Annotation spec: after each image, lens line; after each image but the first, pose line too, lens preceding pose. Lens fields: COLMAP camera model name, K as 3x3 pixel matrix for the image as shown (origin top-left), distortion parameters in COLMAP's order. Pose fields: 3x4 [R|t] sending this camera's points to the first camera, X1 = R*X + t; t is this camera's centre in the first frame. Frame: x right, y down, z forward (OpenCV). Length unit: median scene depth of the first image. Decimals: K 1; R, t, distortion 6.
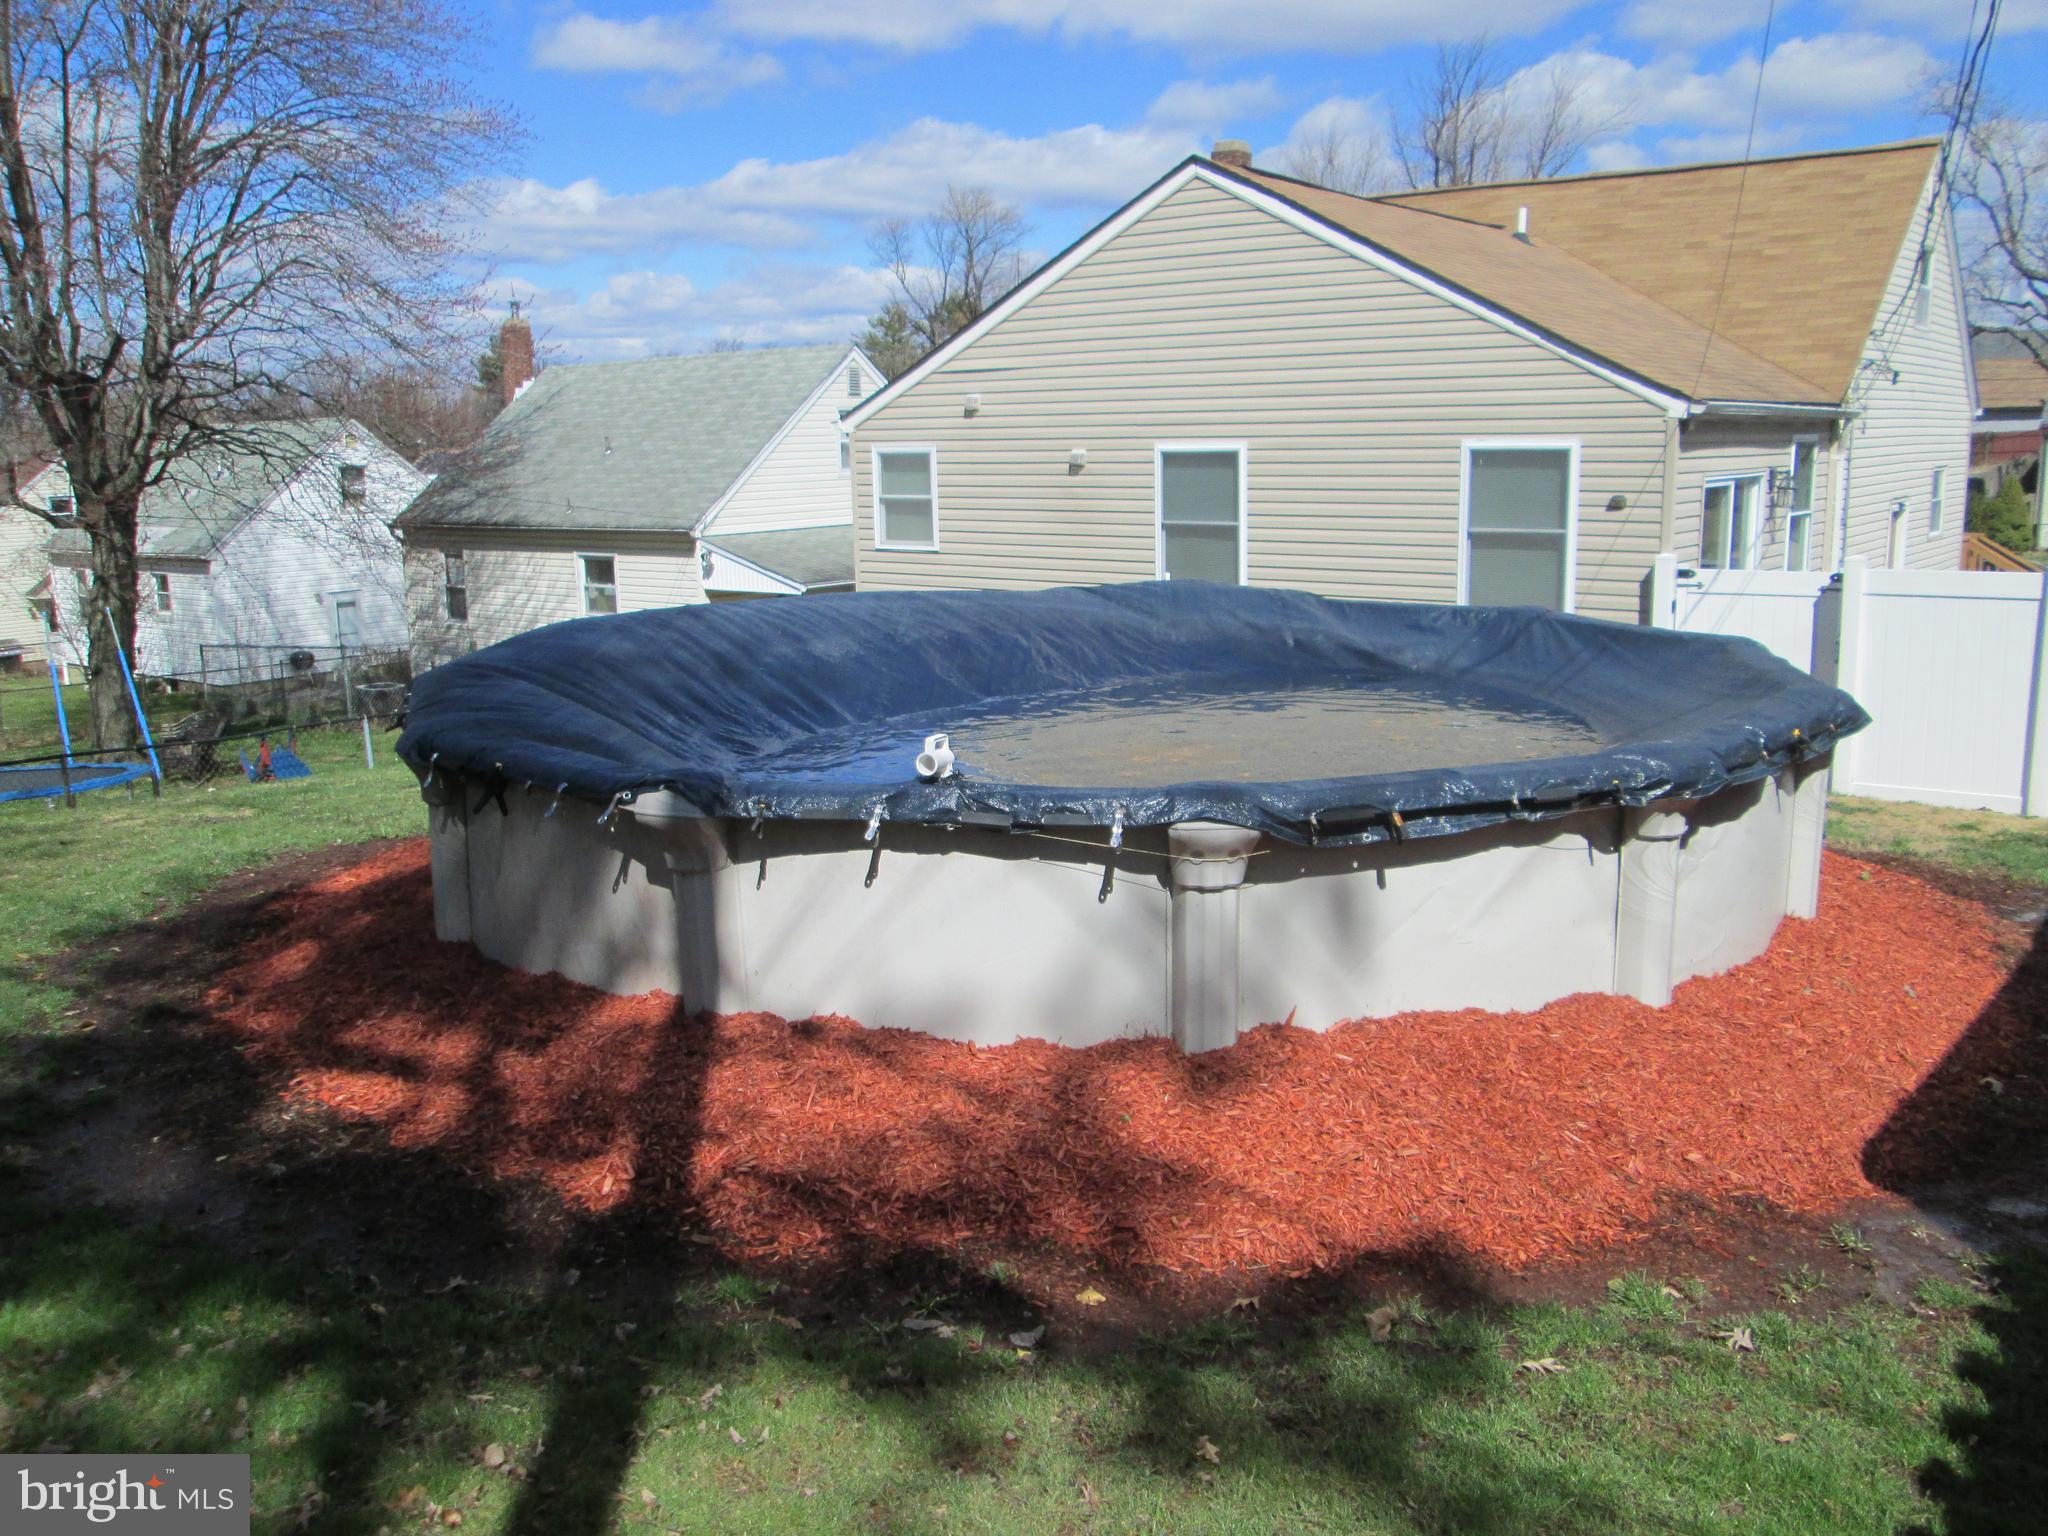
lens RADIAL K [[1702.0, 0, 1025.9], [0, 1702.0, 776.0], [0, 0, 1]] dist [-0.016476, 0.007284]
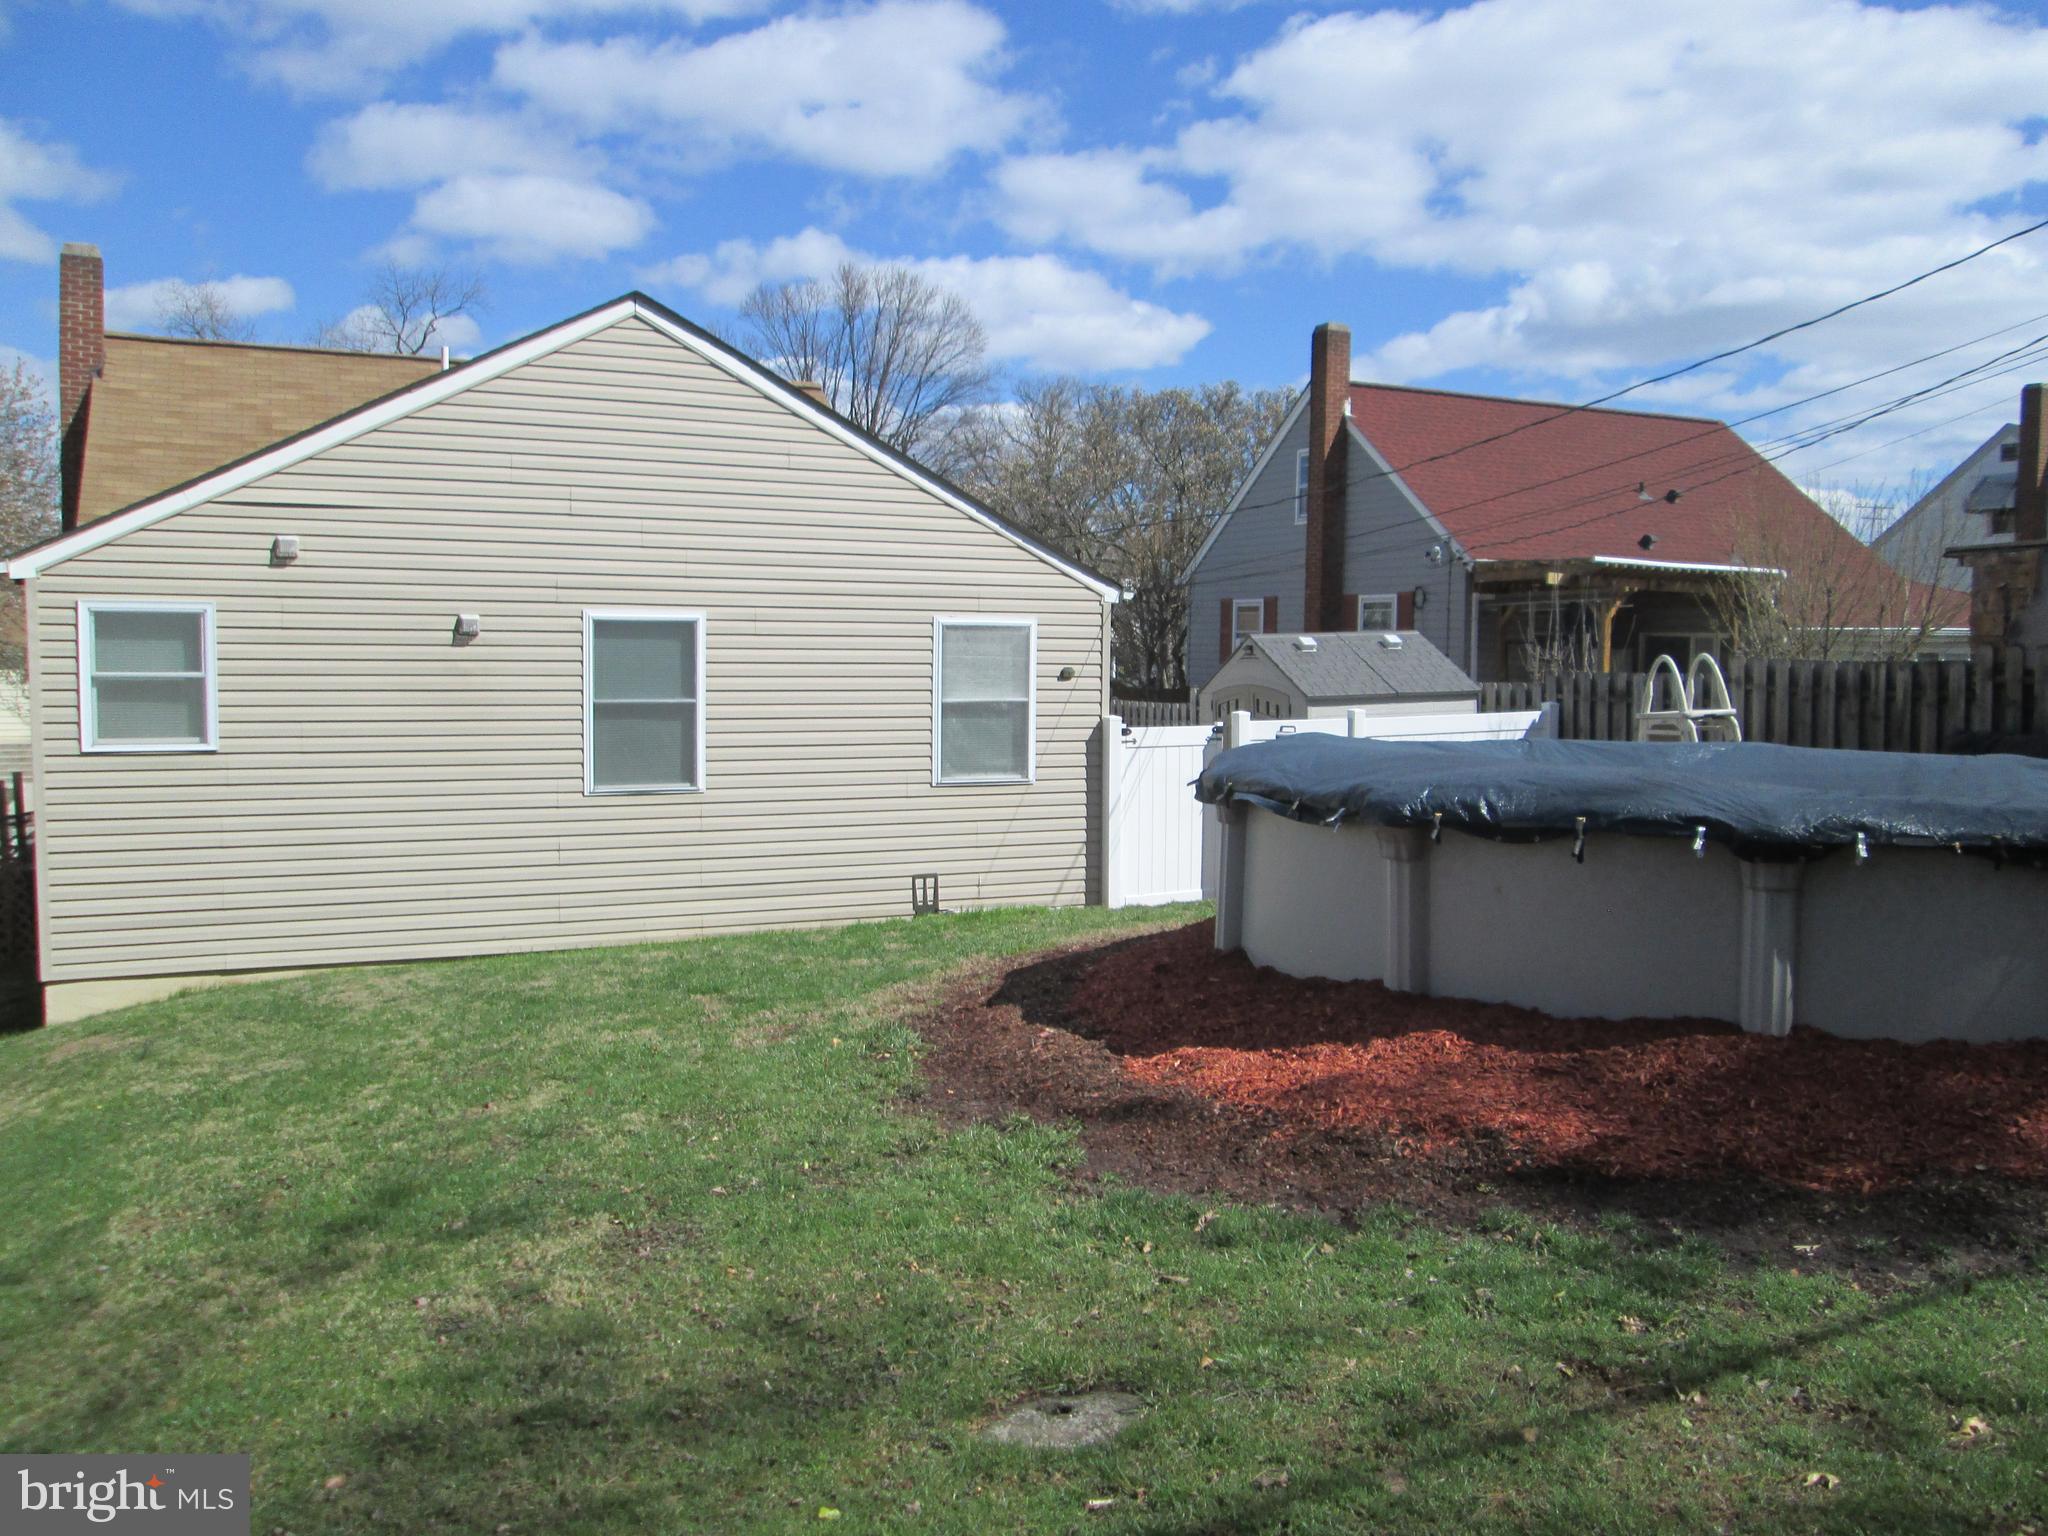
lens RADIAL K [[1702.0, 0, 1024.4], [0, 1702.0, 755.5], [0, 0, 1]] dist [-0.016476, 0.007284]
pose [[0.440897, -0.054124, 0.895924, -0.608364], [0.149133, 0.988723, -0.013661, -0.081757], [-0.885081, 0.139635, 0.443997, 0.451560]]
